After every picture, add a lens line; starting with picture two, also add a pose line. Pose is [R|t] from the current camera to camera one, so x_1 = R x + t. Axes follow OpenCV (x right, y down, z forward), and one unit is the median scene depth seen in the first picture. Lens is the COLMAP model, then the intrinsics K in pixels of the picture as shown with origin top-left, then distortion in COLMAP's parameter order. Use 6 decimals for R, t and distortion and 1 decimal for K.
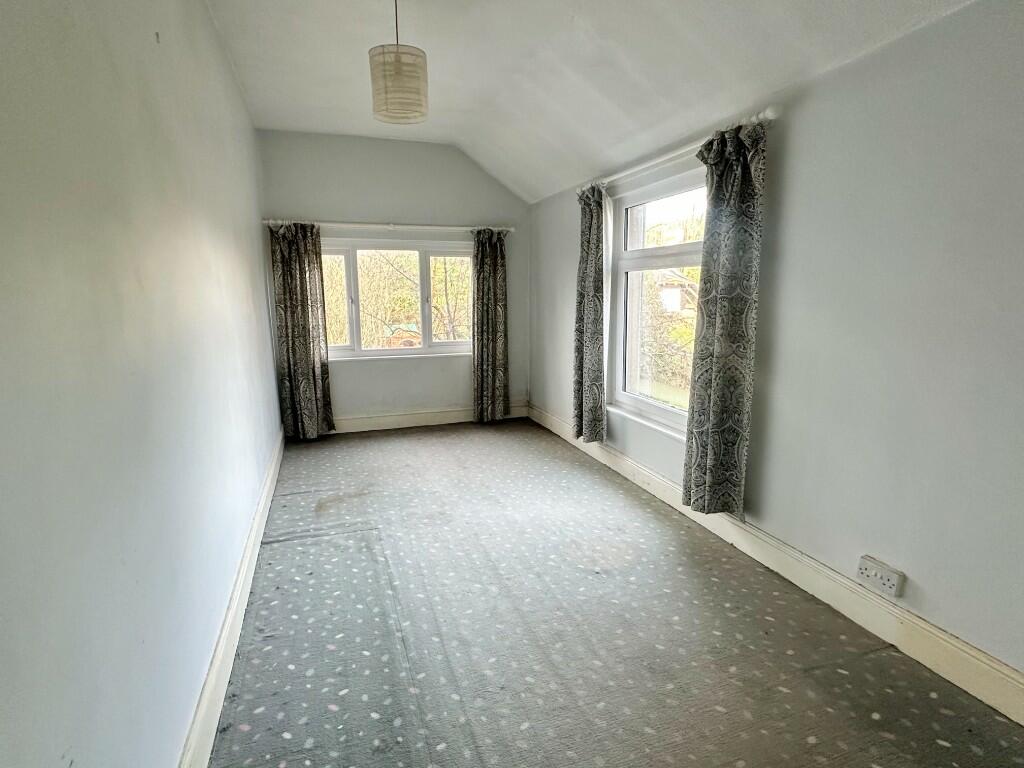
lens RADIAL K [[543.9, 0, 514.1], [0, 543.9, 384.5], [0, 0, 1]] dist [0.002014, 0.000024]
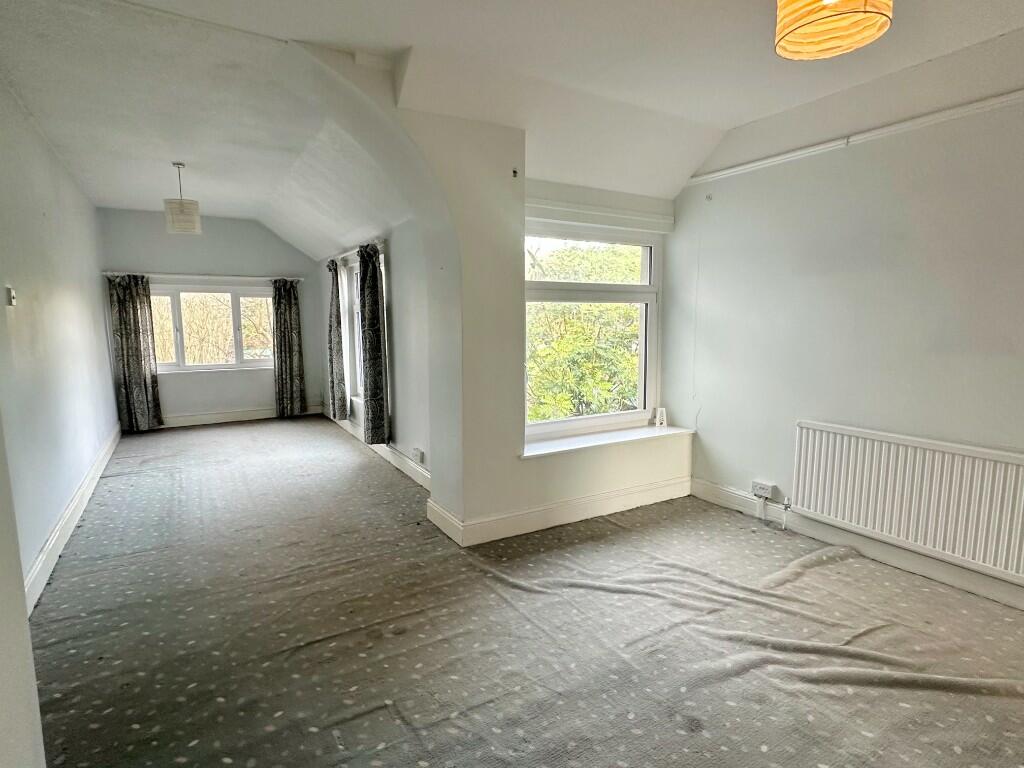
lens RADIAL K [[543.9, 0, 511.1], [0, 543.9, 384.9], [0, 0, 1]] dist [0.002014, 0.000024]
pose [[0.978749, -0.023518, 0.203708, 0.253333], [0.032515, 0.998633, -0.040930, 0.071282], [-0.202466, 0.046684, 0.978176, -0.524018]]
